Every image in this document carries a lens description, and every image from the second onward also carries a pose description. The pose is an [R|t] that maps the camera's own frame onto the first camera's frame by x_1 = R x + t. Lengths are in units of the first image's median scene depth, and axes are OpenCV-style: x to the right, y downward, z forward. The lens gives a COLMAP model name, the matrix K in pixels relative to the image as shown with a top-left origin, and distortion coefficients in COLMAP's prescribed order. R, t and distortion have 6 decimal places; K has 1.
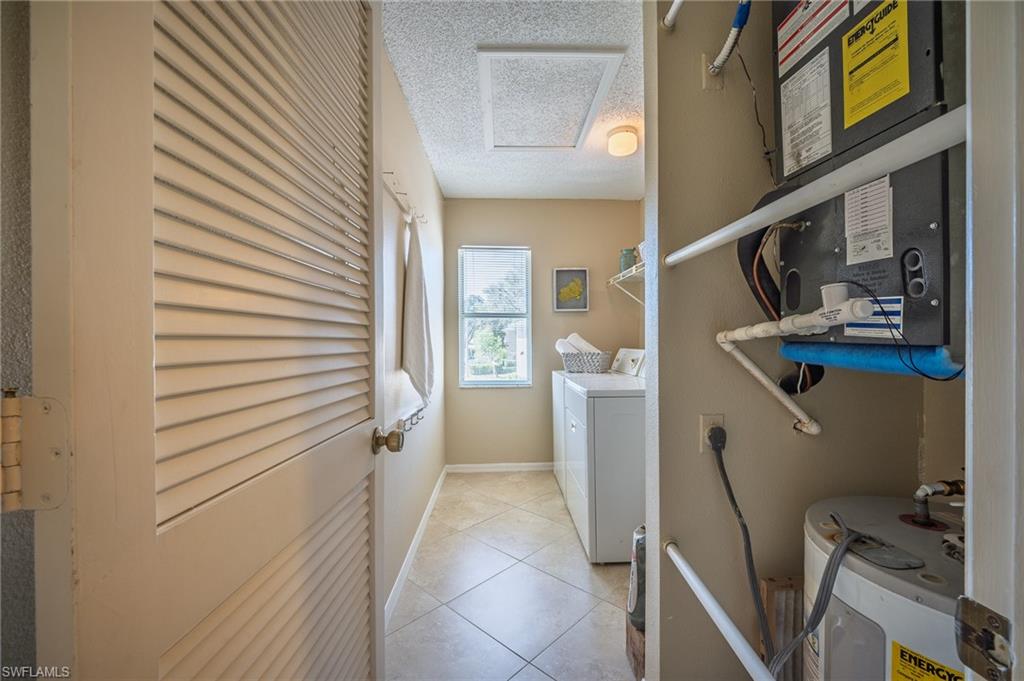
lens RADIAL K [[422.8, 0, 514.3], [0, 422.8, 342.2], [0, 0, 1]] dist [0.001337, -0.005585]
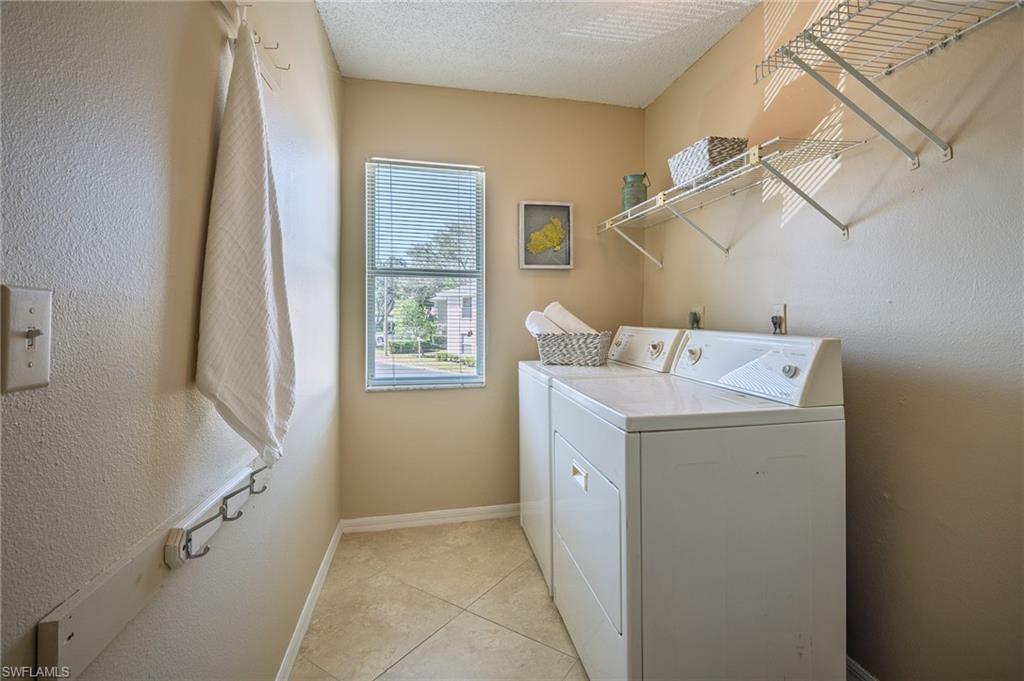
lens RADIAL K [[415.6, 0, 511.4], [0, 415.6, 309.3], [0, 0, 1]] dist [0.000912, -0.000102]
pose [[0.984646, 0.007164, 0.174416, -0.030086], [-0.005349, 0.999927, -0.010875, -0.003543], [-0.174481, 0.009775, 0.984612, 0.390693]]
